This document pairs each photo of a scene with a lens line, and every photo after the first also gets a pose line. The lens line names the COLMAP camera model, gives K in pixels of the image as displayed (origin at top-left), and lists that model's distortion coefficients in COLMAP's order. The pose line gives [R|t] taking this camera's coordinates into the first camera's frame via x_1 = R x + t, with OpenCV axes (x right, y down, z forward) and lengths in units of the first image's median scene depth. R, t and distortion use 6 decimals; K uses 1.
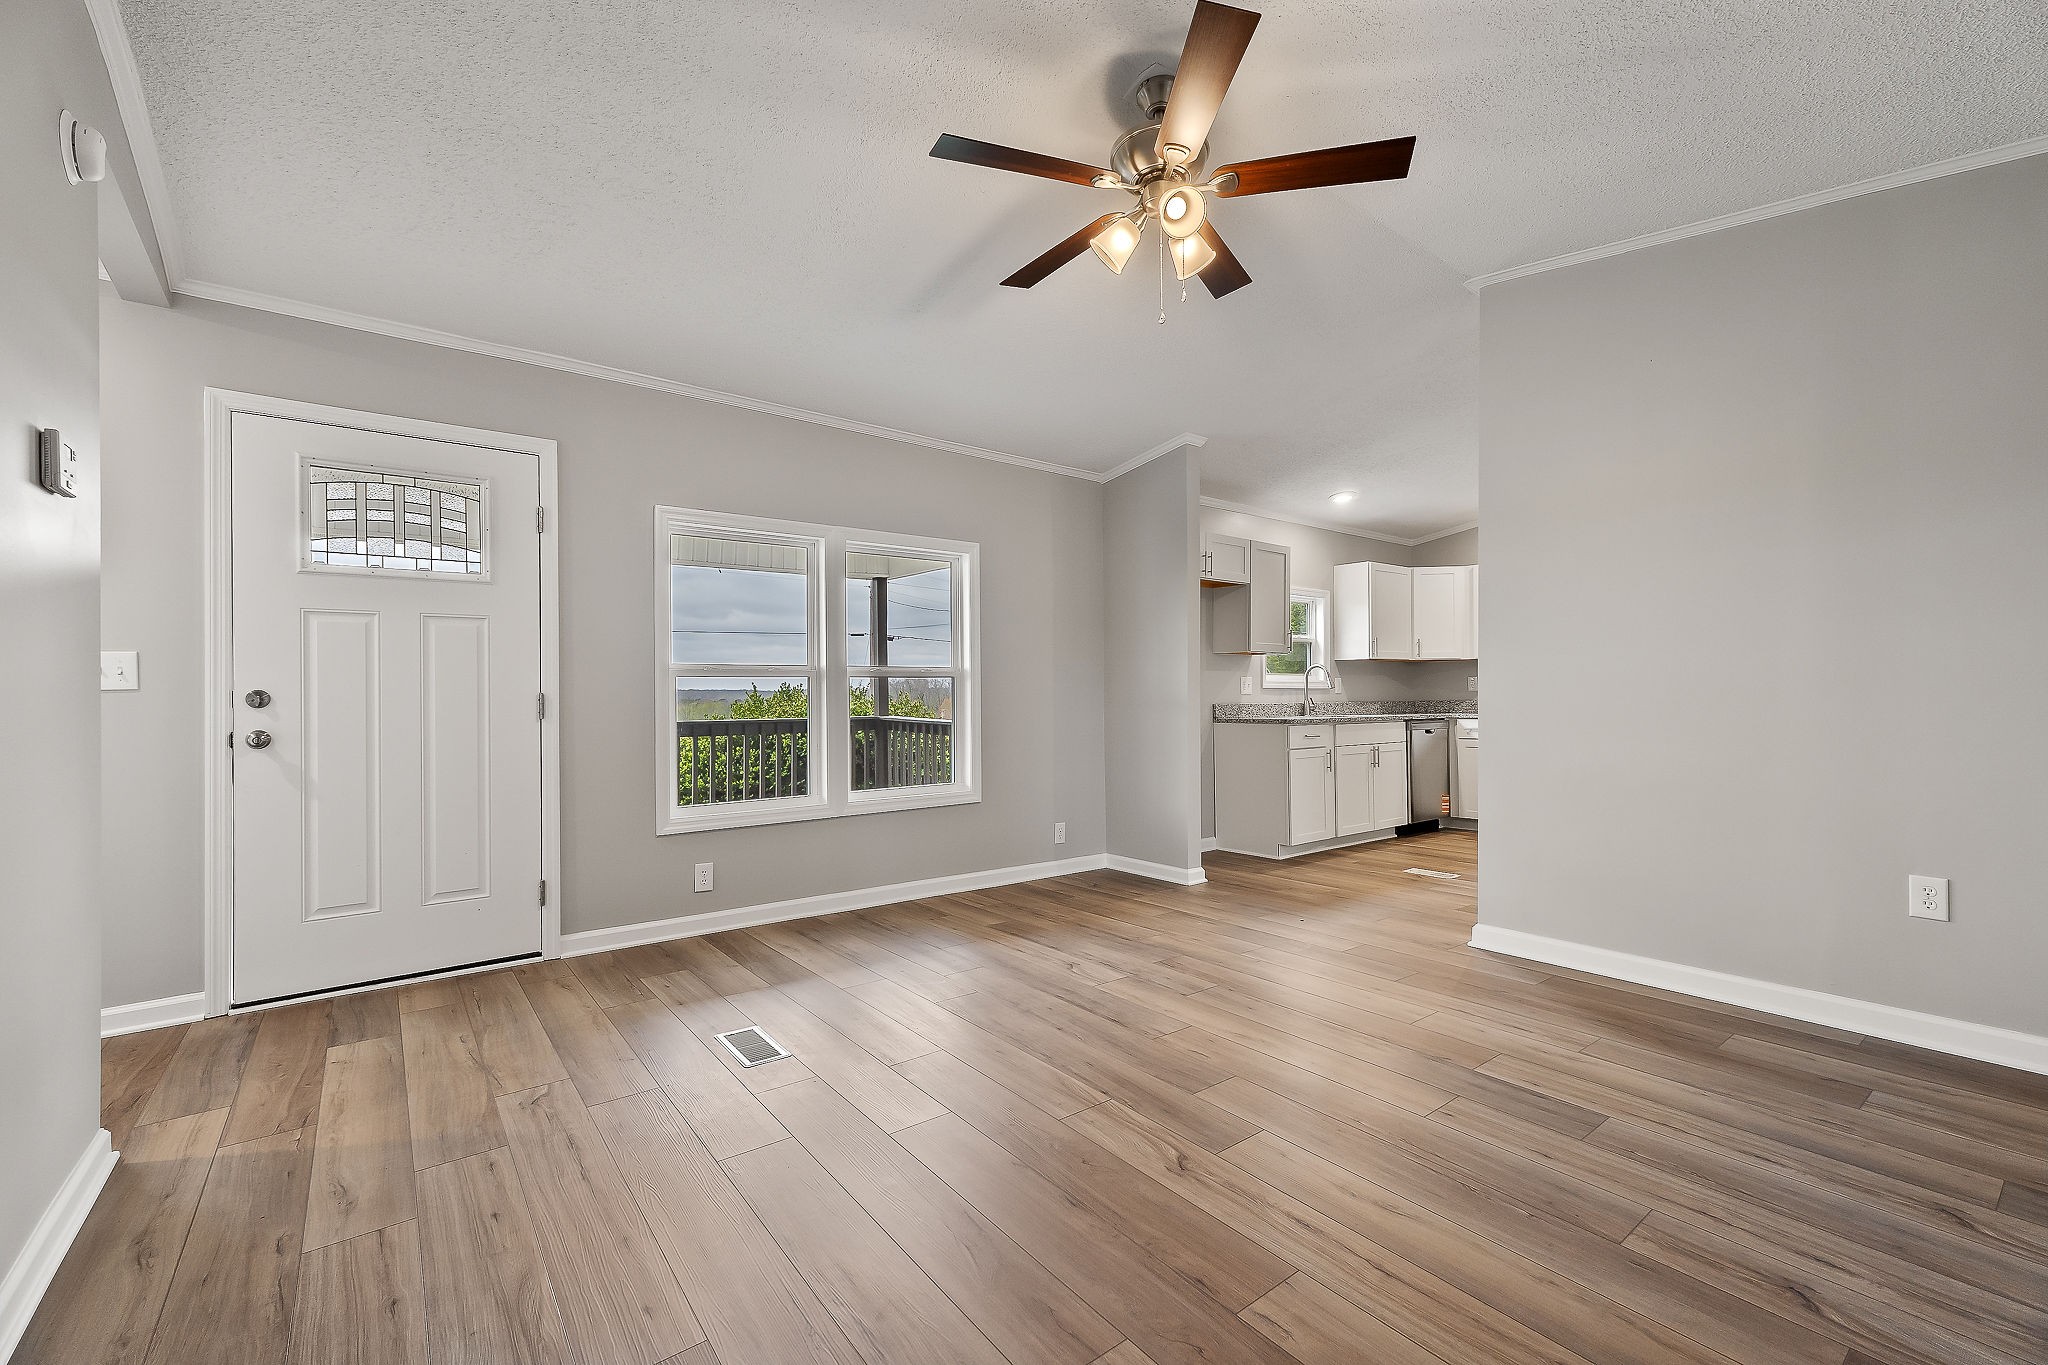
lens RADIAL K [[893.7, 0, 1022.1], [0, 893.7, 693.3], [0, 0, 1]] dist [-0.003420, 0.000180]
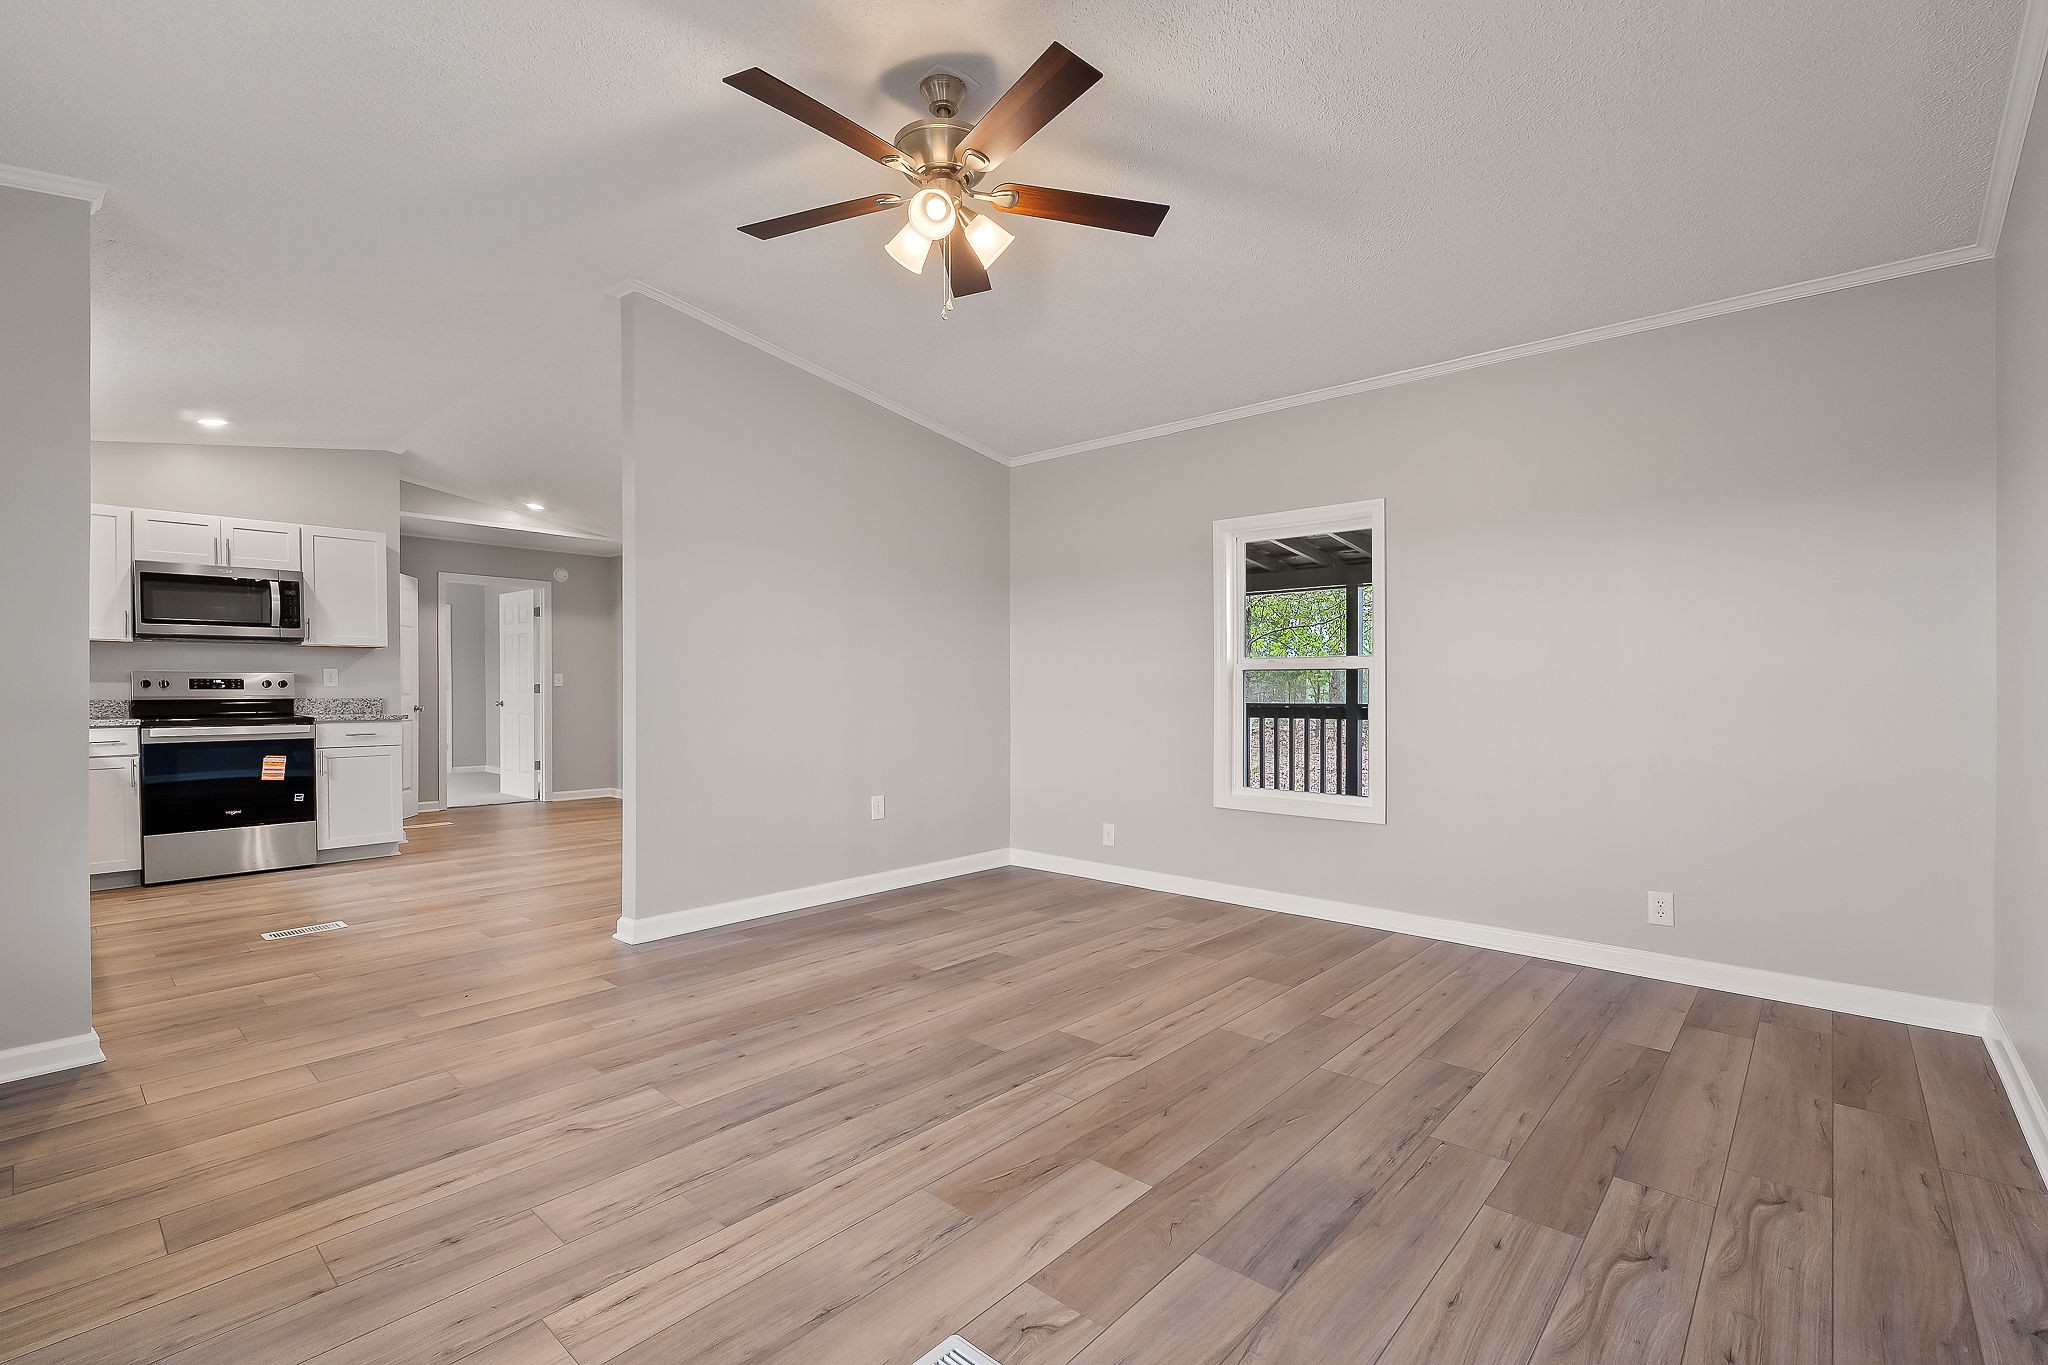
lens RADIAL K [[906.2, 0, 1022.8], [0, 906.2, 693.9], [0, 0, 1]] dist [0.011477, -0.003383]
pose [[-0.210662, -0.004902, 0.977547, -0.694066], [-0.009524, 0.999950, 0.002962, -0.011205], [-0.977513, -0.008686, -0.210699, 0.893400]]
